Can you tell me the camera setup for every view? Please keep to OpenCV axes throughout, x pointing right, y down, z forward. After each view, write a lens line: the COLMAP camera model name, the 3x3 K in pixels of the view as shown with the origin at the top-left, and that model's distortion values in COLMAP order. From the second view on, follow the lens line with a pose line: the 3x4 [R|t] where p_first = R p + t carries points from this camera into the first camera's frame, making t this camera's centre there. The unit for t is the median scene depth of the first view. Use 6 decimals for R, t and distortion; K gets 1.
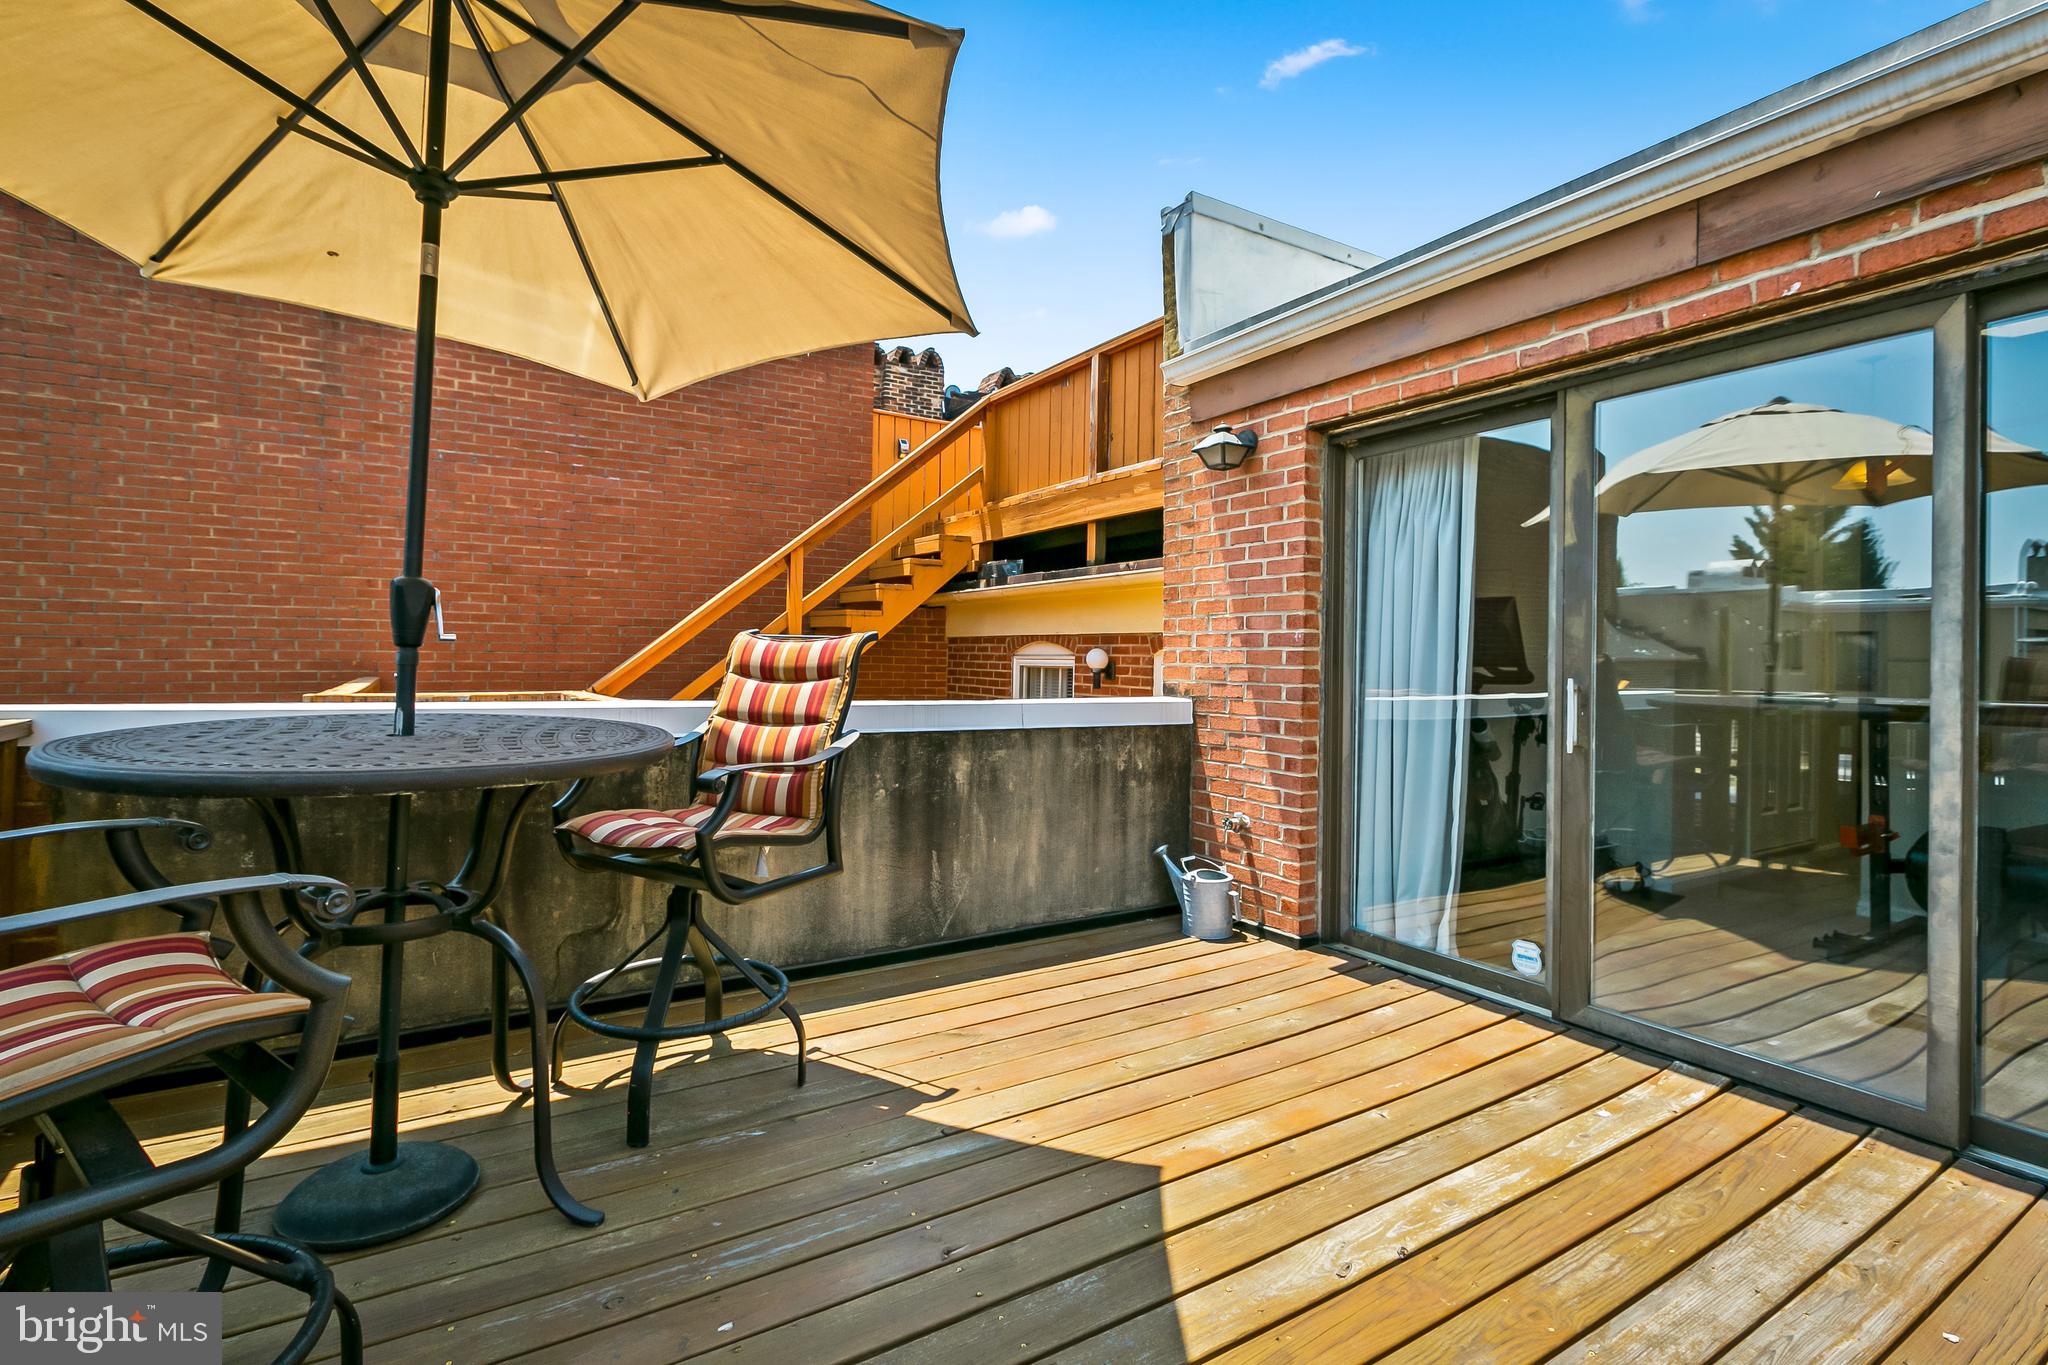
lens RADIAL K [[935.1, 0, 1023.4], [0, 935.1, 649.0], [0, 0, 1]] dist [-0.001197, -0.000378]
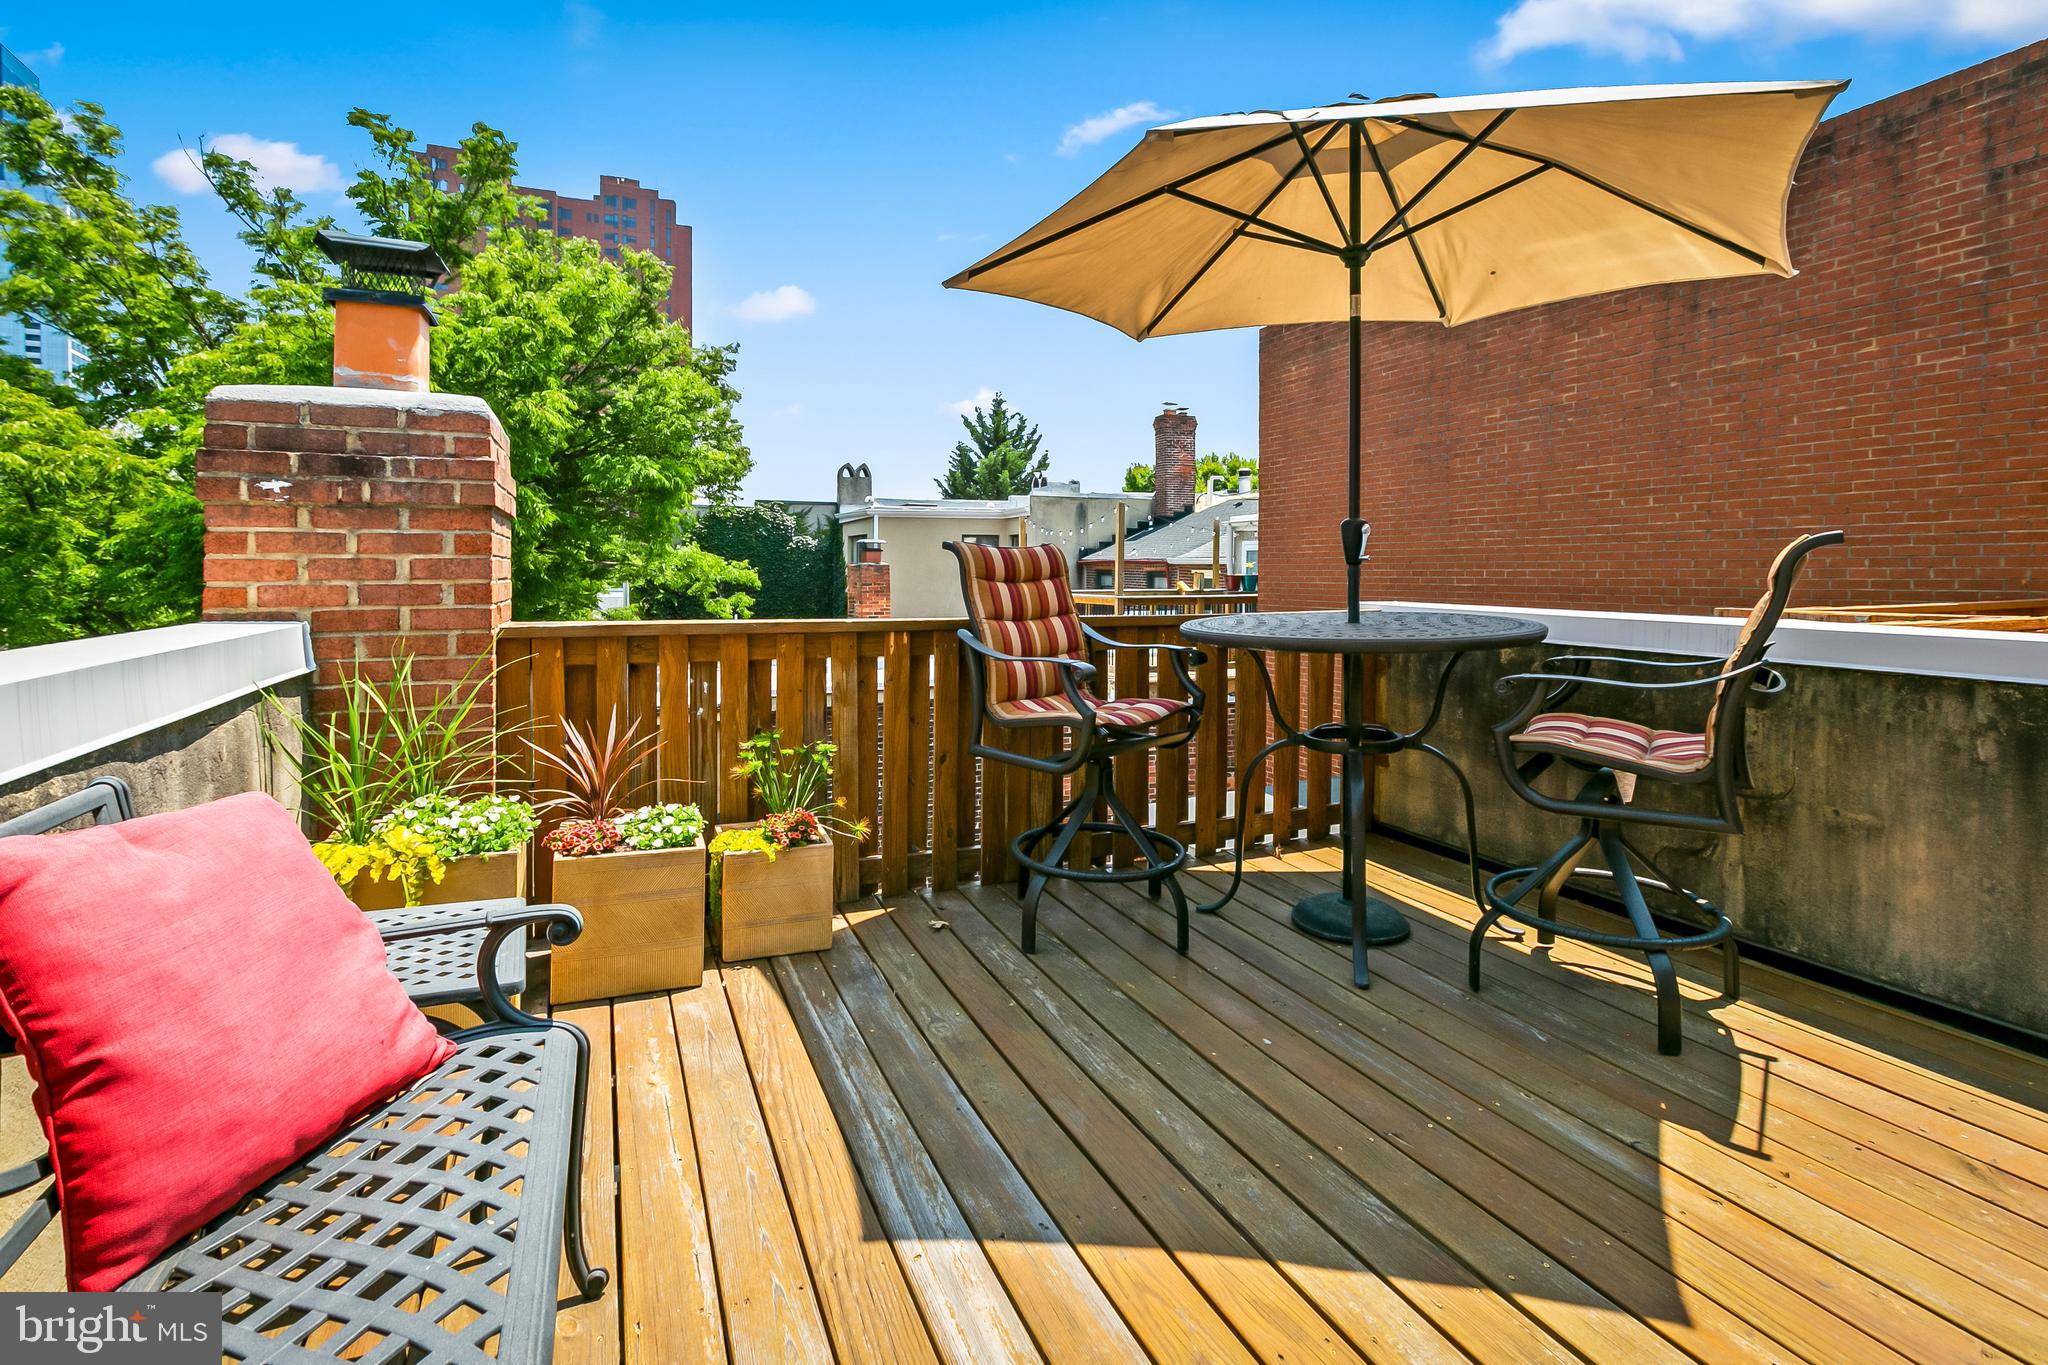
lens RADIAL K [[973.5, 0, 1018.4], [0, 973.5, 563.1], [0, 0, 1]] dist [0.000592, -0.000171]
pose [[-0.131738, -0.018754, -0.991107, 0.311001], [0.010254, 0.999742, -0.020280, 0.006706], [0.991232, -0.012834, -0.131512, 0.213549]]
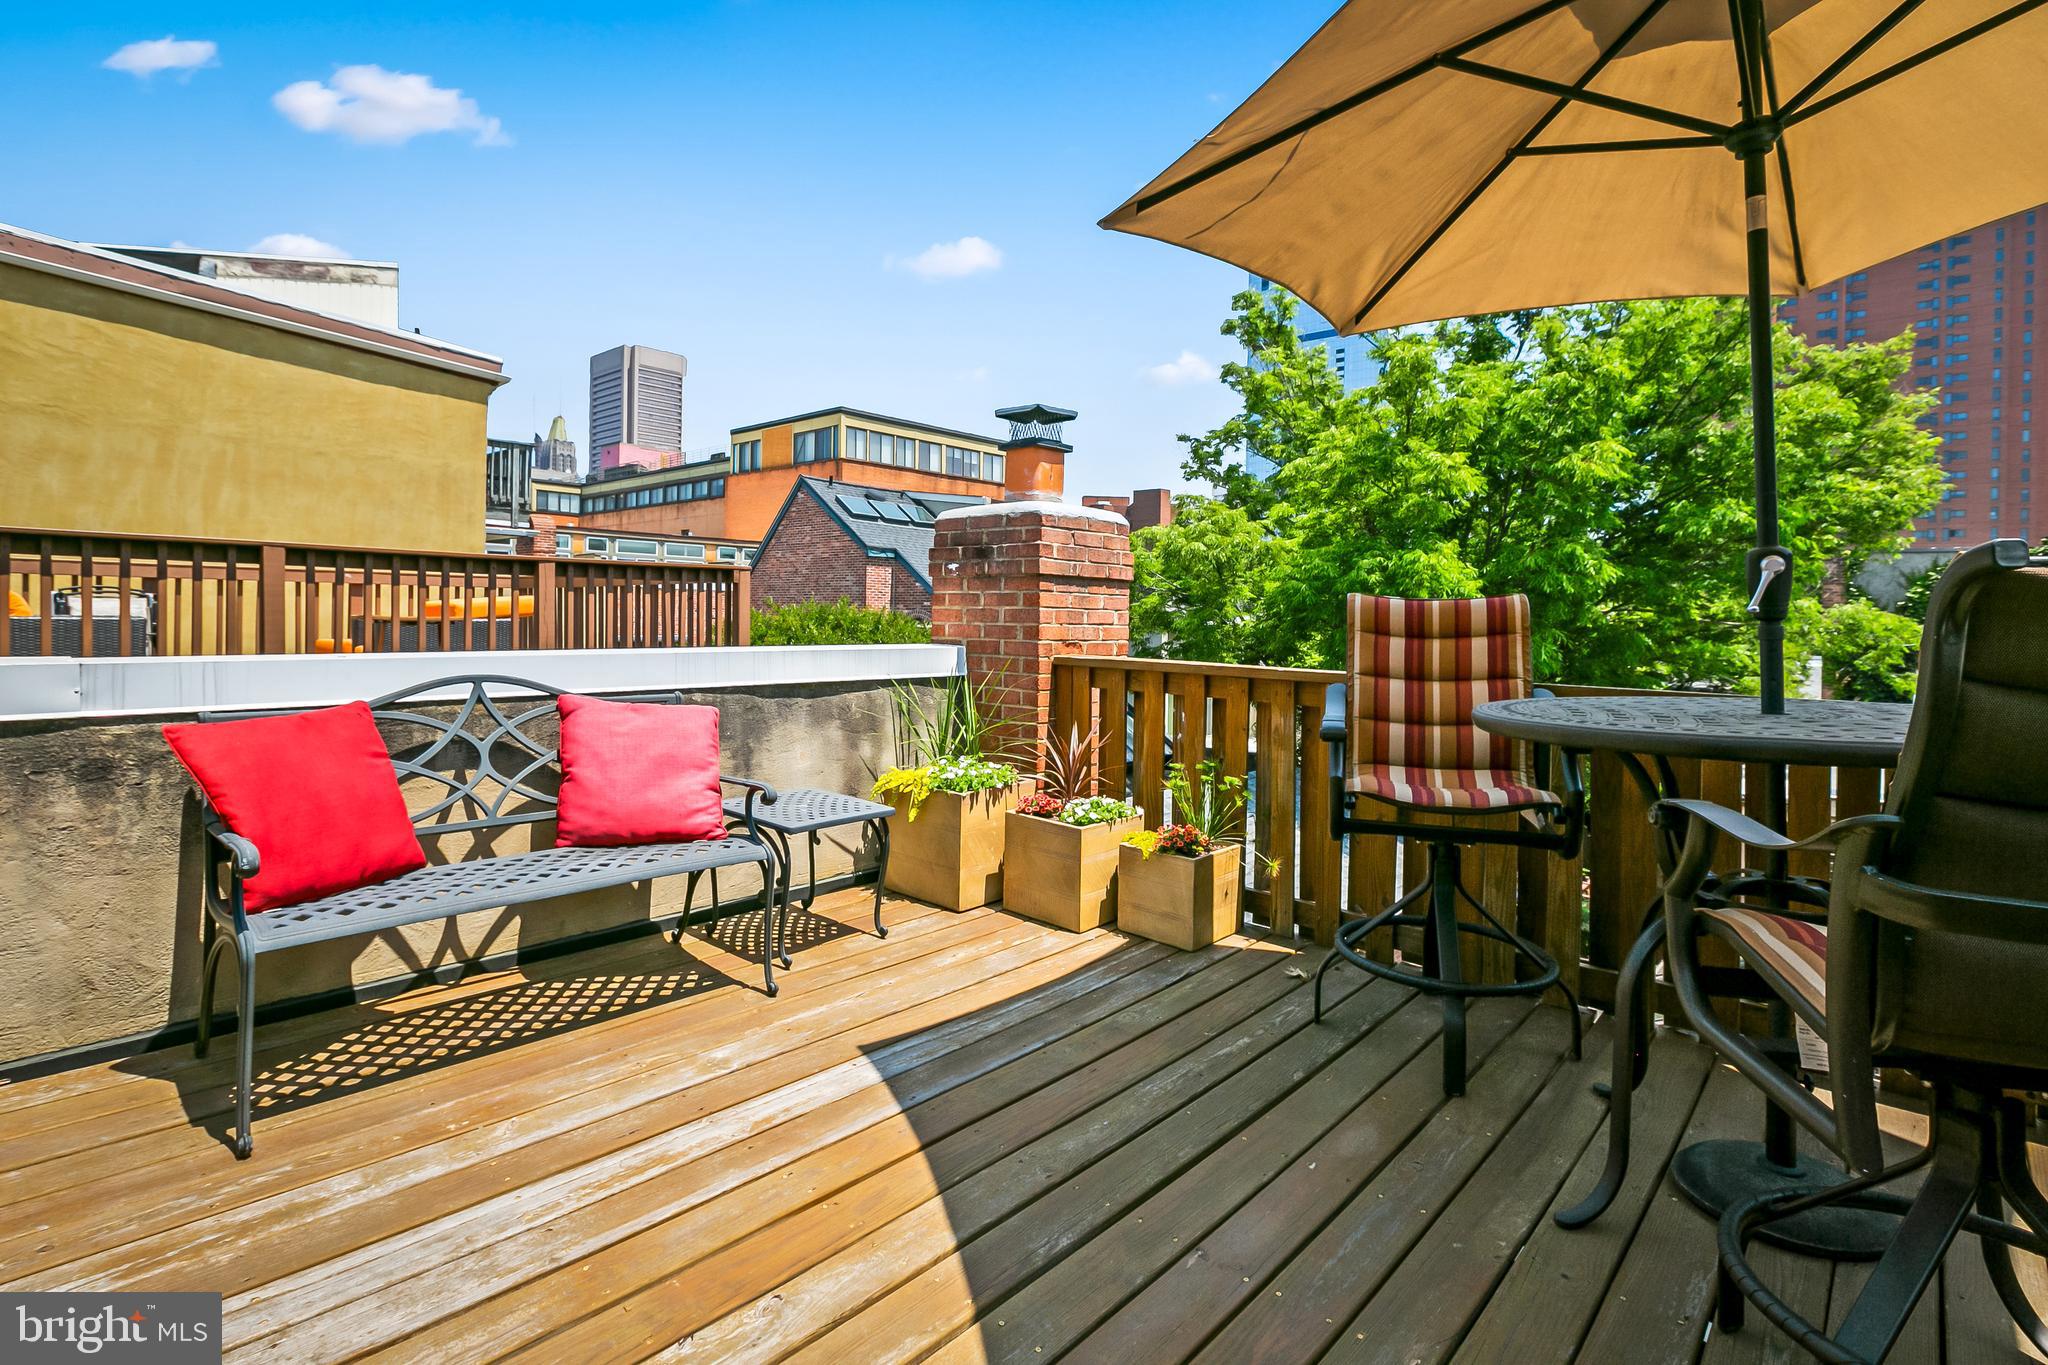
lens RADIAL K [[1012.6, 0, 1024.0], [0, 1012.6, 605.4], [0, 0, 1]] dist [0.000754, 0.000153]
pose [[-0.954587, -0.034683, -0.295908, 0.116627], [-0.027748, 0.999234, -0.027607, 0.009654], [0.296639, -0.018142, -0.954817, 0.562824]]
